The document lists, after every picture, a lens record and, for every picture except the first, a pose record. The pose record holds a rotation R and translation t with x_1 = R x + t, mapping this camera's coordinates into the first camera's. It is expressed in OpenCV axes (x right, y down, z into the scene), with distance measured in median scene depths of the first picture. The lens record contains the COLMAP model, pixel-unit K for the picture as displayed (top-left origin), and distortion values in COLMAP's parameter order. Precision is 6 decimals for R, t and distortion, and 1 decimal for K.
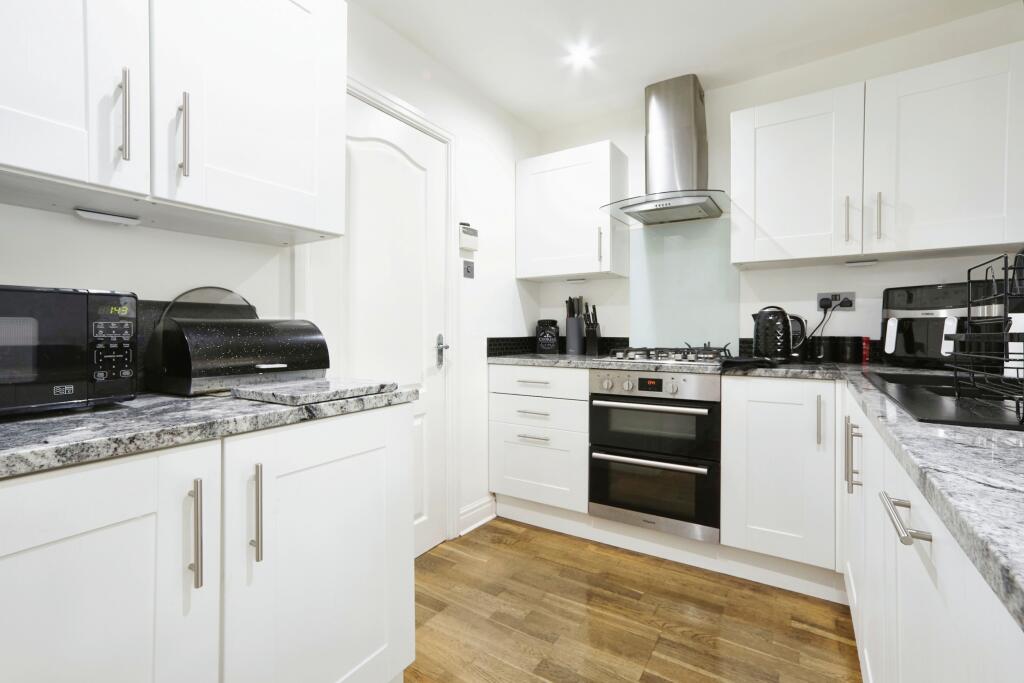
lens RADIAL K [[467.2, 0, 511.7], [0, 467.2, 354.7], [0, 0, 1]] dist [-0.056732, 0.047648]
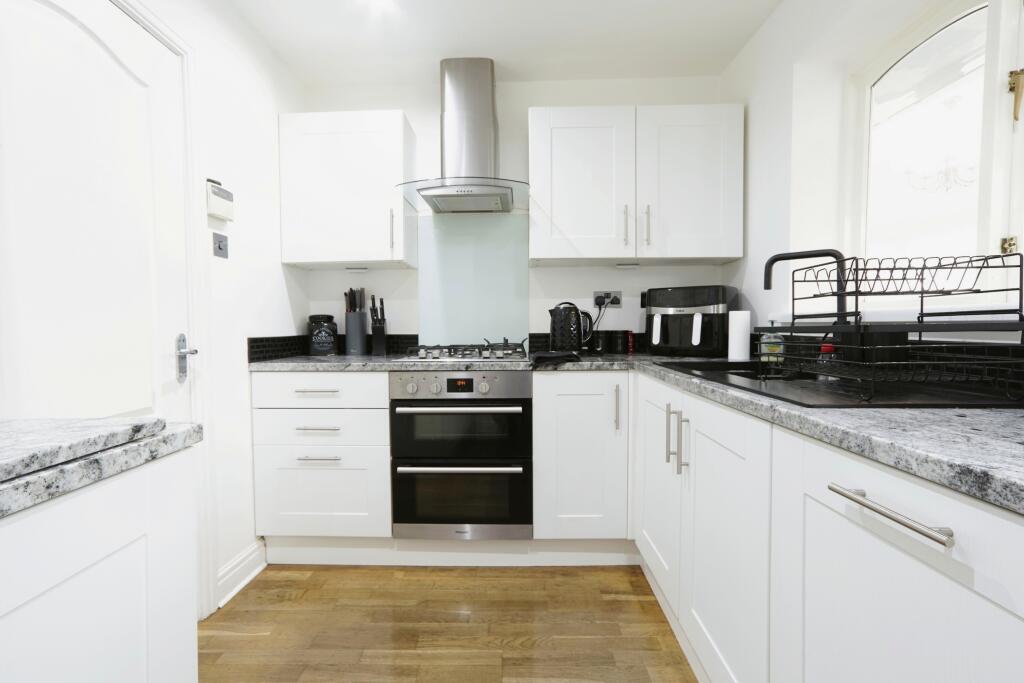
lens RADIAL K [[467.2, 0, 511.7], [0, 467.2, 354.7], [0, 0, 1]] dist [-0.056732, 0.047648]
pose [[0.851508, -0.038111, 0.522955, -0.095427], [0.034728, 0.999264, 0.016275, -0.007259], [-0.523190, 0.004303, 0.852205, 0.156445]]
